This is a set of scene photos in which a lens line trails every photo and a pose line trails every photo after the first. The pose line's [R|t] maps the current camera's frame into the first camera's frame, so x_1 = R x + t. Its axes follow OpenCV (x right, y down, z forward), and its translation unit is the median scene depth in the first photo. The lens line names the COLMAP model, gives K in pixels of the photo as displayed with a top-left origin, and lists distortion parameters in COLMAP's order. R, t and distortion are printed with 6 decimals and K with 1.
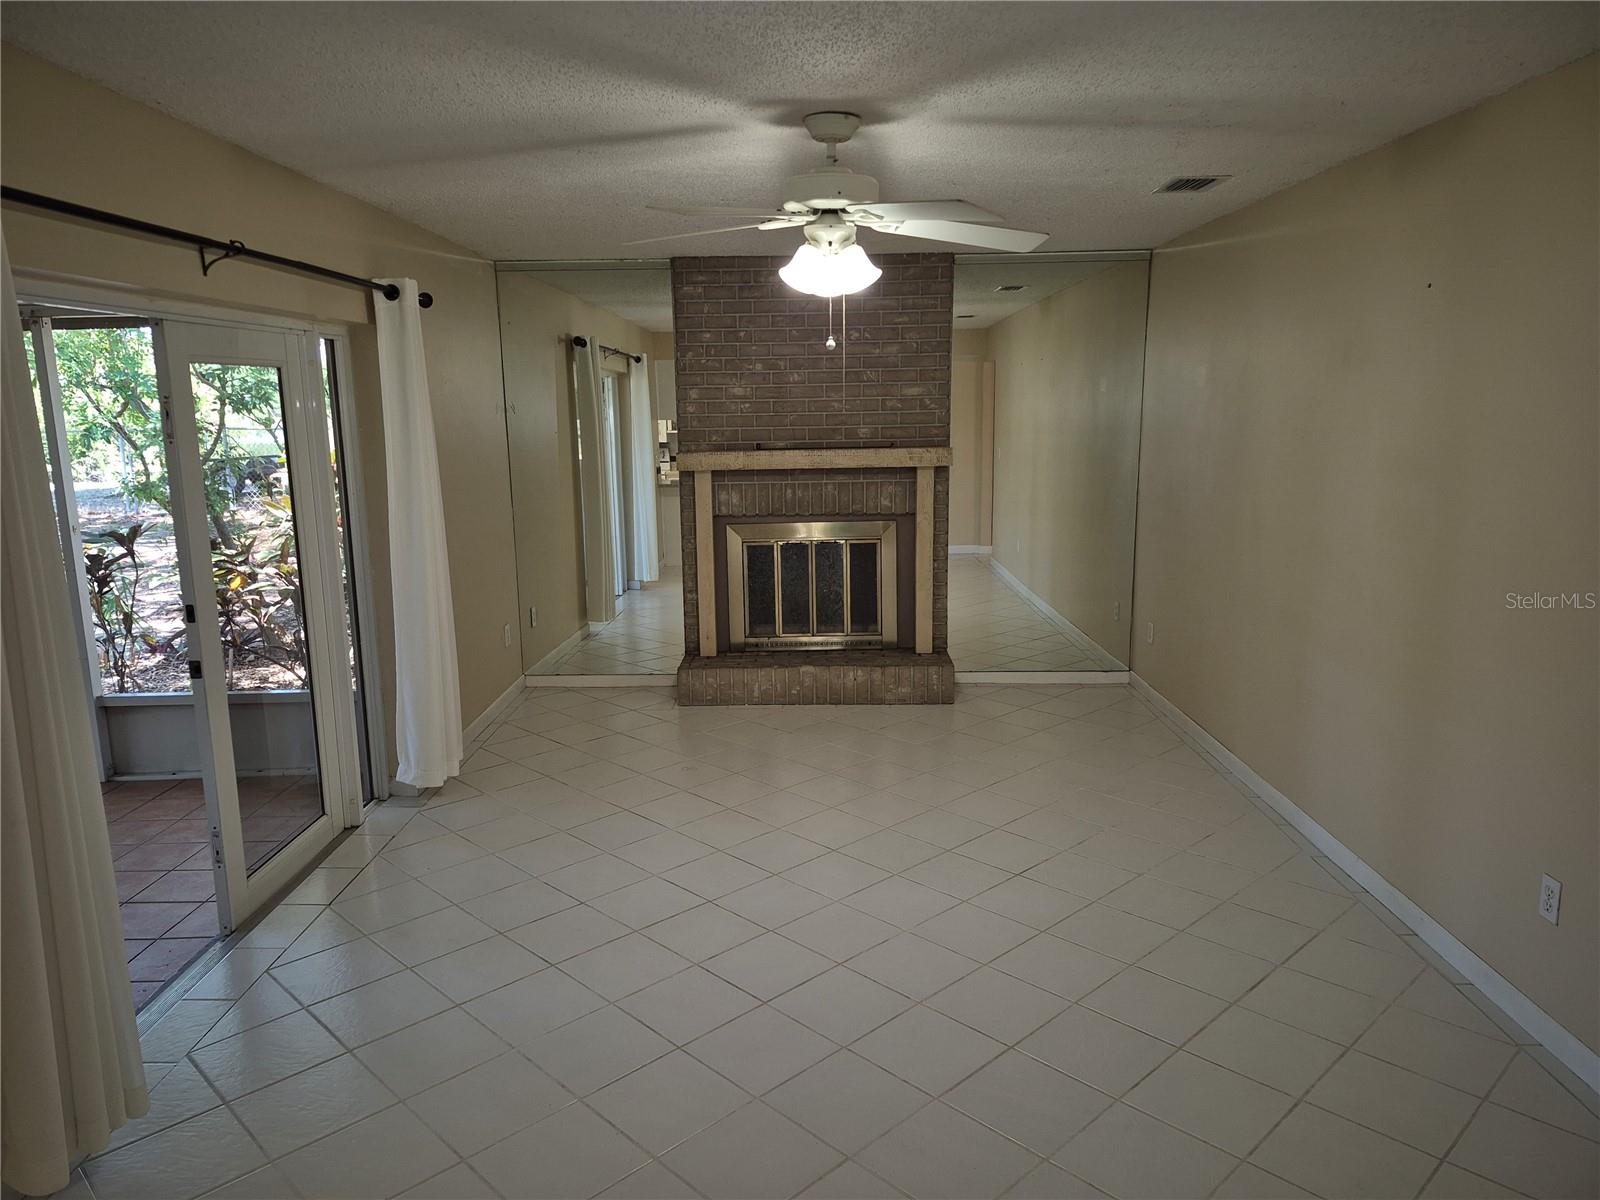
lens RADIAL K [[1111.2, 0, 800.0], [0, 1111.2, 600.0], [0, 0, 1]] dist [0.077504, -0.076771]
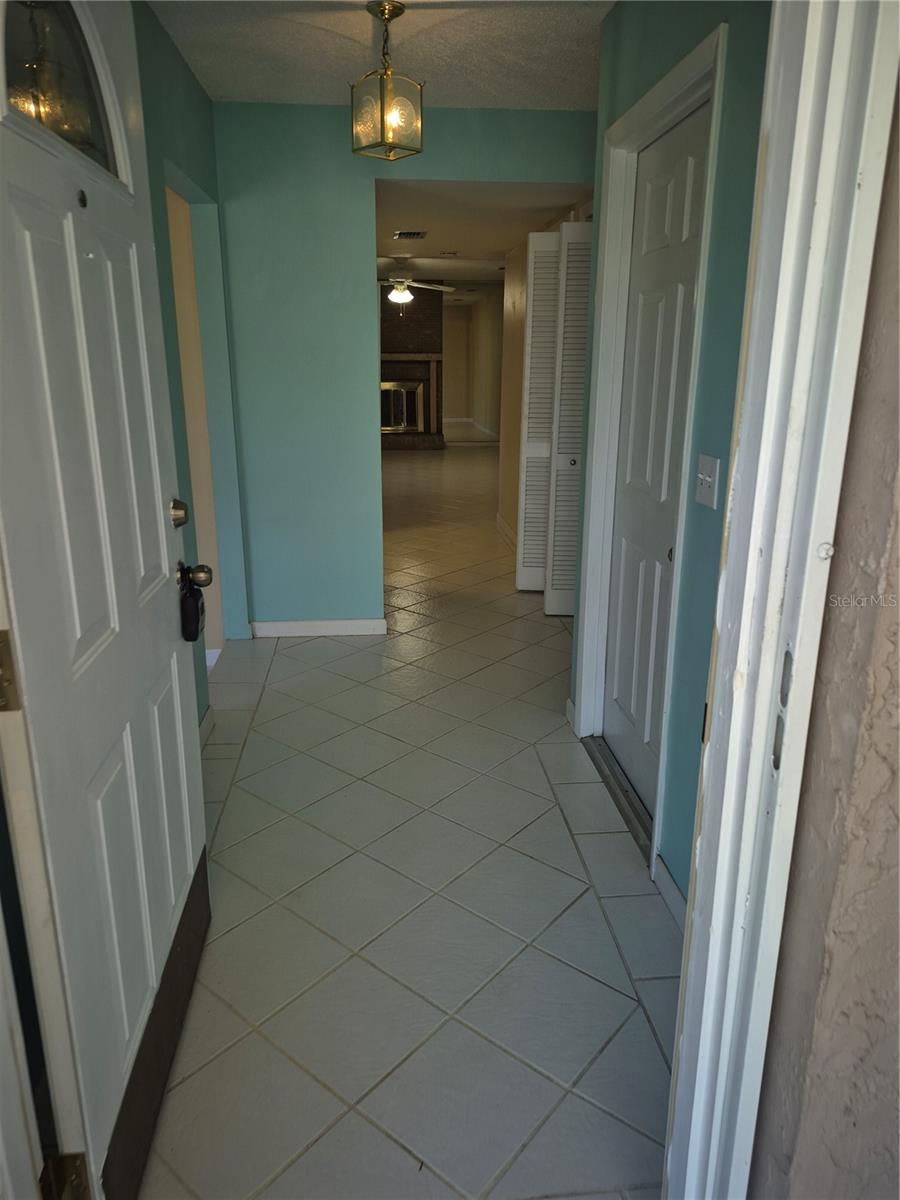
lens RADIAL K [[833.4, 0, 450.0], [0, 833.4, 600.0], [0, 0, 1]] dist [0.077504, -0.076771]
pose [[0.995126, -0.010887, 0.098007, -0.054446], [0.000091, 0.993988, 0.109488, 0.238908], [-0.098610, -0.108946, 0.989145, -1.103895]]
